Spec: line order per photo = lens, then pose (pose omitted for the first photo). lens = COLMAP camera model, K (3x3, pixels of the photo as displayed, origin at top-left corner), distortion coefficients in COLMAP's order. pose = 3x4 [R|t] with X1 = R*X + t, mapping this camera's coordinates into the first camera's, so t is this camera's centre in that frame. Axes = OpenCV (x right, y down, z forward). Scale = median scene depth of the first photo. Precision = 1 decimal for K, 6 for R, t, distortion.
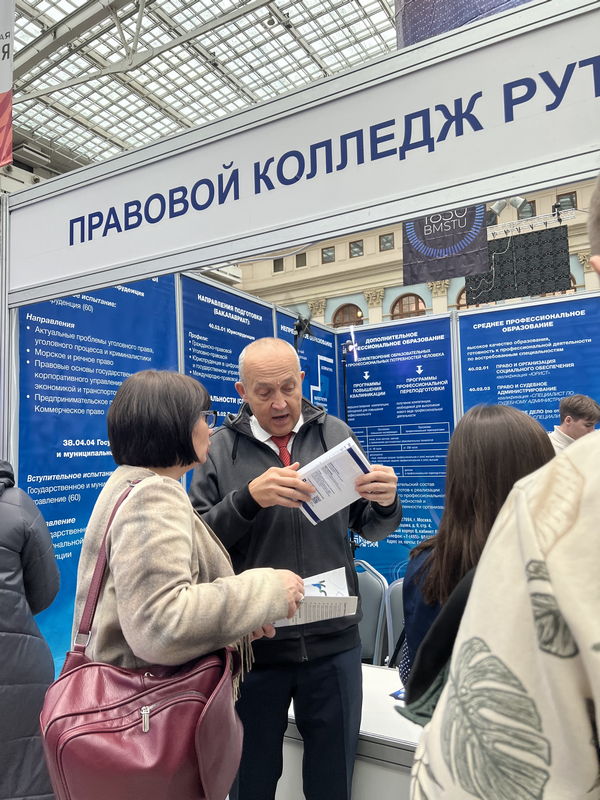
lens RADIAL K [[598.2, 0, 300.0], [0, 598.2, 400.0], [0, 0, 1]] dist [0.062990, -0.073437]
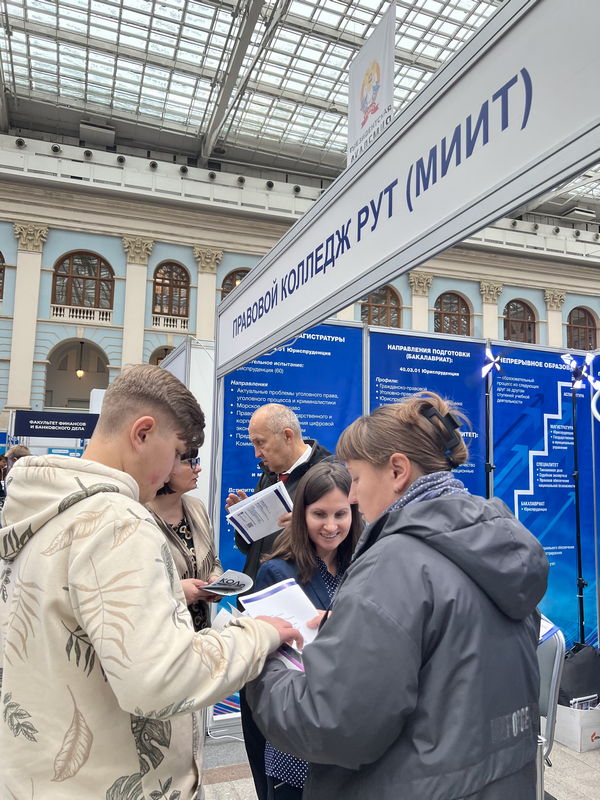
lens RADIAL K [[590.7, 0, 300.0], [0, 590.7, 400.0], [0, 0, 1]] dist [0.051604, -0.070031]
pose [[0.766948, -0.027163, -0.641134, 0.352244], [0.016891, 0.999612, -0.022145, -0.033319], [0.641486, 0.006155, 0.767110, -0.013011]]
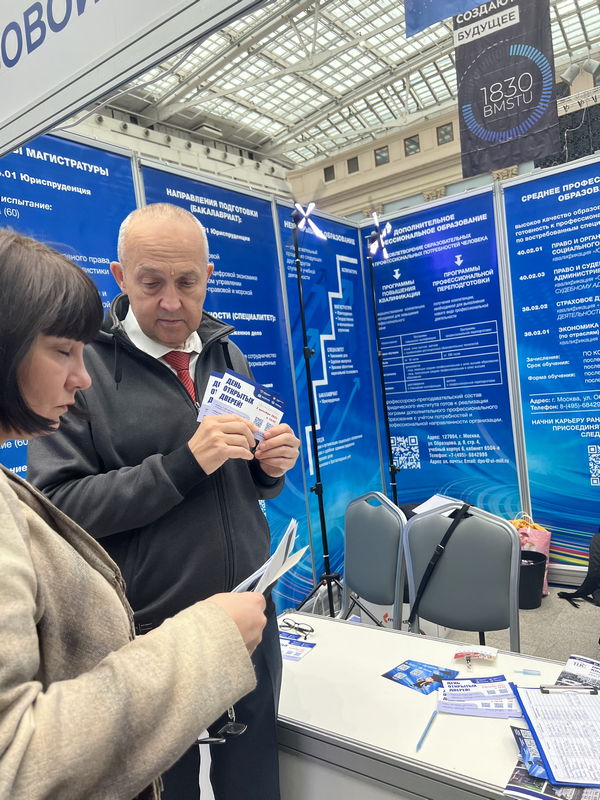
lens RADIAL K [[600.8, 0, 299.2], [0, 600.8, 413.5], [0, 0, 1]] dist [0.009639, -0.007875]
pose [[0.990165, -0.069331, -0.121516, 0.070433], [0.087175, 0.985094, 0.148289, 0.017135], [0.109424, -0.157423, 0.981450, 0.126001]]
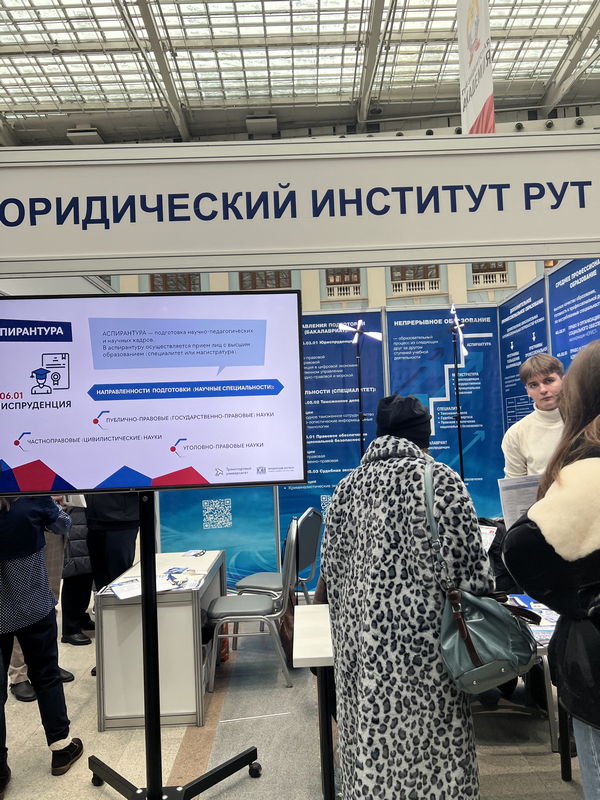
lens RADIAL K [[590.7, 0, 300.0], [0, 590.7, 400.0], [0, 0, 1]] dist [0.051604, -0.070031]
pose [[0.485923, -0.034173, -0.873333, 0.899471], [0.111912, 0.993443, 0.023395, -0.015297], [0.866807, -0.109104, 0.486561, 0.217567]]
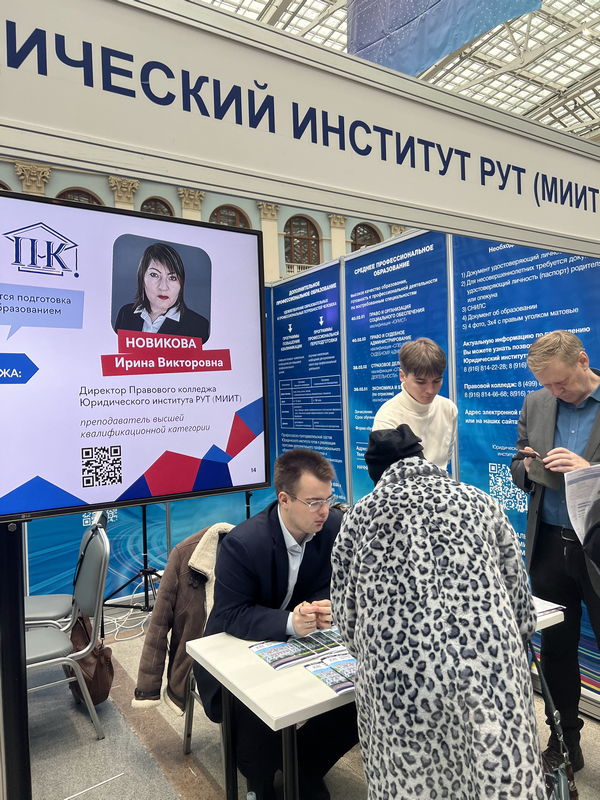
lens RADIAL K [[598.2, 0, 300.0], [0, 598.2, 400.0], [0, 0, 1]] dist [0.062990, -0.073437]
pose [[0.882658, -0.002497, -0.470009, 0.666641], [0.056827, 0.993217, 0.101441, -0.024852], [0.466568, -0.116247, 0.876813, 0.124921]]
